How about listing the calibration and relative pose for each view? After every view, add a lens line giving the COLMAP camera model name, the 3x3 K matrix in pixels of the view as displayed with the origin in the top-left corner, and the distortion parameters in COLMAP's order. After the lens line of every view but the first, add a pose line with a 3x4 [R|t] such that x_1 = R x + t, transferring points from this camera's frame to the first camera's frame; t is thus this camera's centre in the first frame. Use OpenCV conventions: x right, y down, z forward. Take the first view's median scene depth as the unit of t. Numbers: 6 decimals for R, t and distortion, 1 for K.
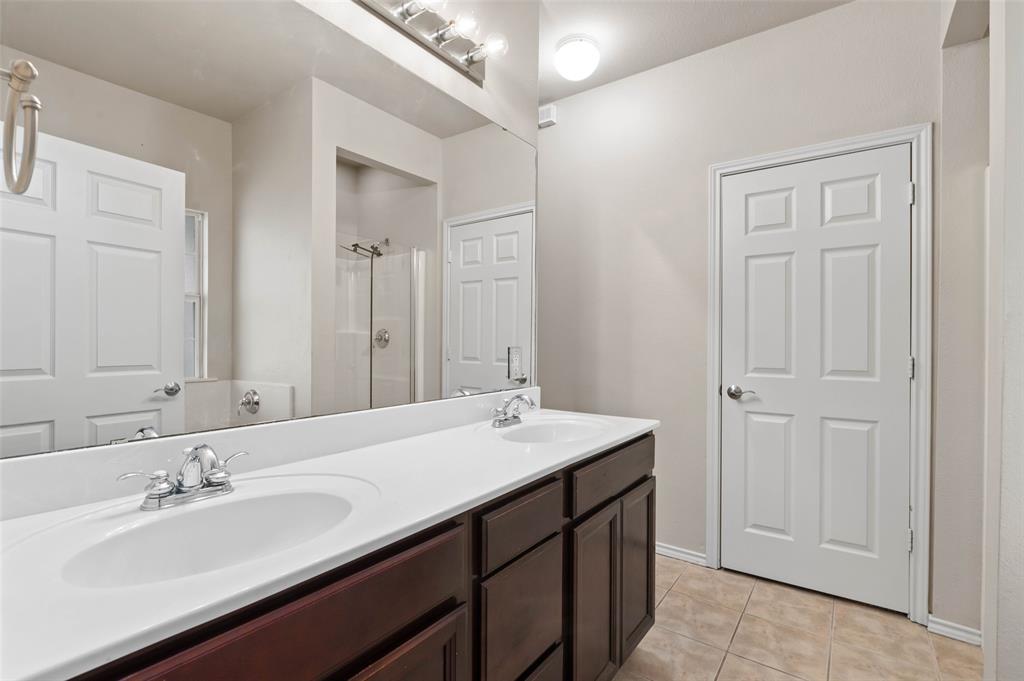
lens RADIAL K [[475.2, 0, 509.7], [0, 475.2, 356.3], [0, 0, 1]] dist [-0.005649, 0.000203]
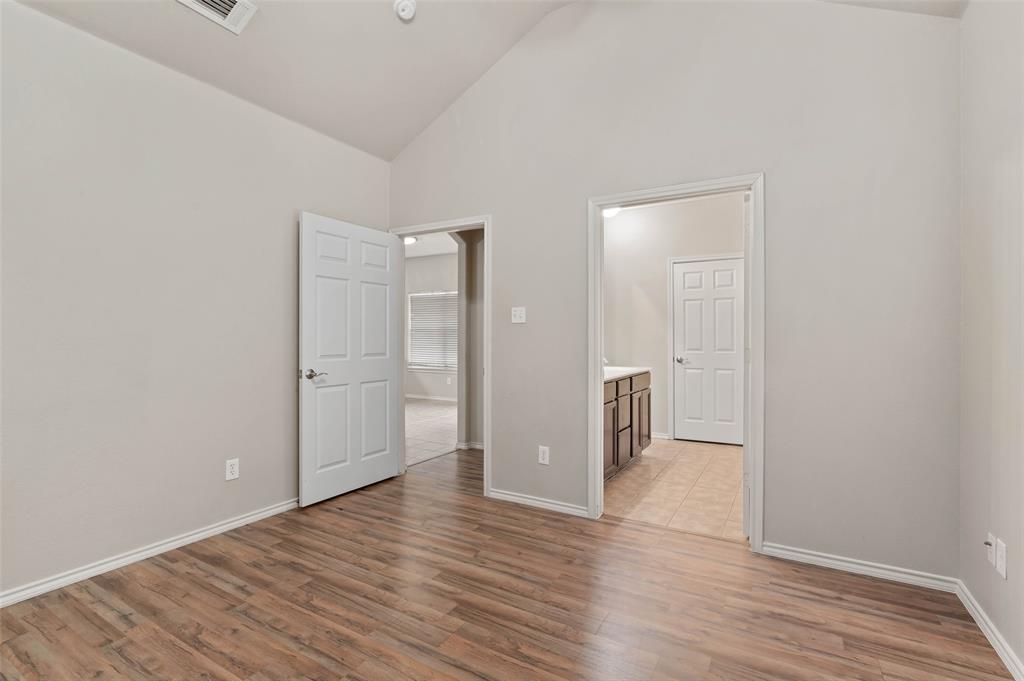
lens RADIAL K [[475.2, 0, 507.5], [0, 475.2, 344.0], [0, 0, 1]] dist [-0.005649, 0.000203]
pose [[0.996848, -0.006636, 0.079053, -0.563822], [0.007026, 0.999964, -0.004655, 0.007164], [-0.079019, 0.005196, 0.996860, -1.285802]]
